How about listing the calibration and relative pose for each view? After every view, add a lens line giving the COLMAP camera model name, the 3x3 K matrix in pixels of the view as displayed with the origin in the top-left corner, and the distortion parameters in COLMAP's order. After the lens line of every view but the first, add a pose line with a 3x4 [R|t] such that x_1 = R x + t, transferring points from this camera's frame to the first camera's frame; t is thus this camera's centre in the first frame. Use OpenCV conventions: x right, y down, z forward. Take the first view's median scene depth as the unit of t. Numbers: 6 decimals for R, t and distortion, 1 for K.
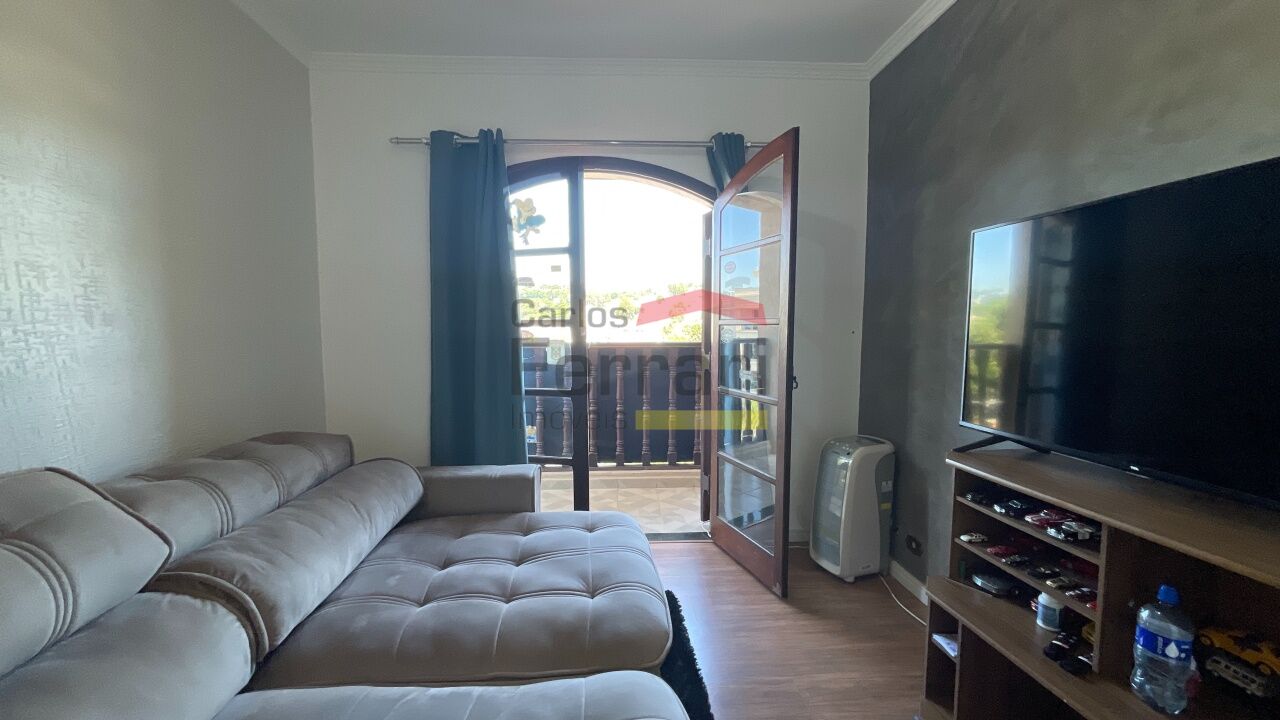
lens RADIAL K [[514.0, 0, 644.3], [0, 514.0, 365.6], [0, 0, 1]] dist [0.002369, -0.001595]
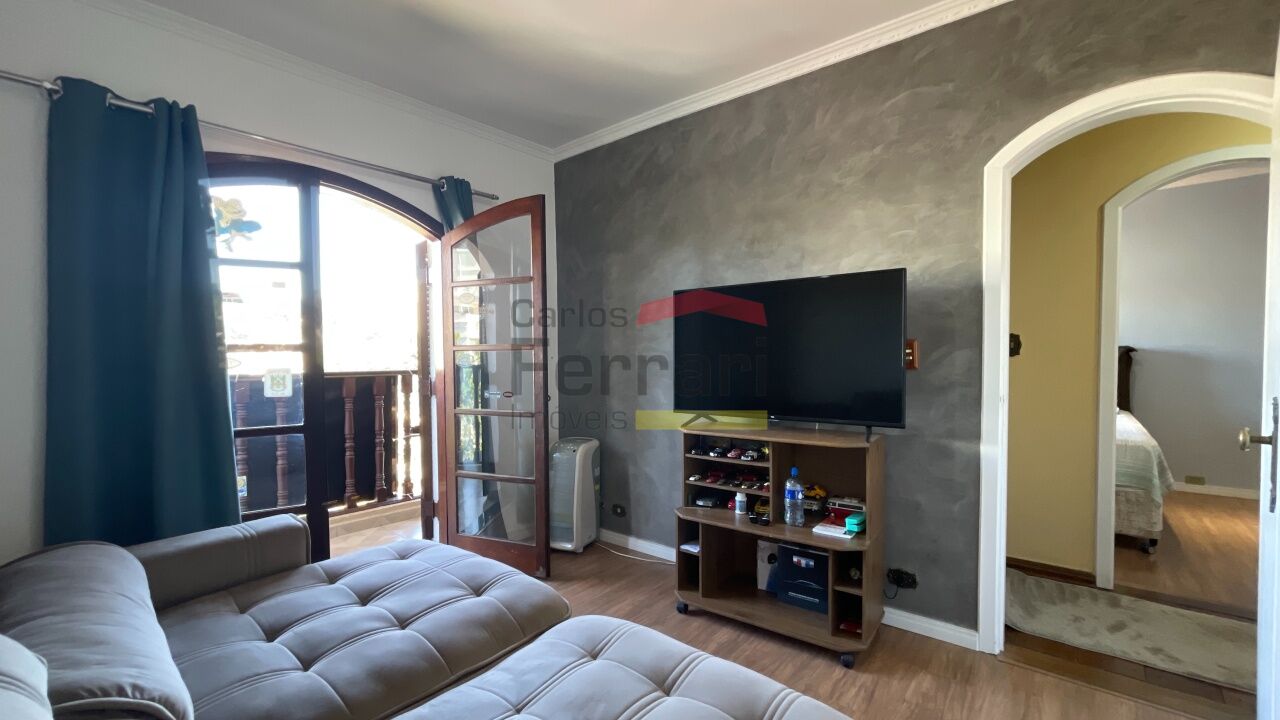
lens RADIAL K [[514.0, 0, 653.6], [0, 514.0, 360.3], [0, 0, 1]] dist [0.002369, -0.001595]
pose [[0.686108, -0.013805, 0.727368, -0.392227], [0.065062, 0.996978, -0.042449, 0.014115], [-0.724584, 0.076449, 0.684933, -0.033913]]
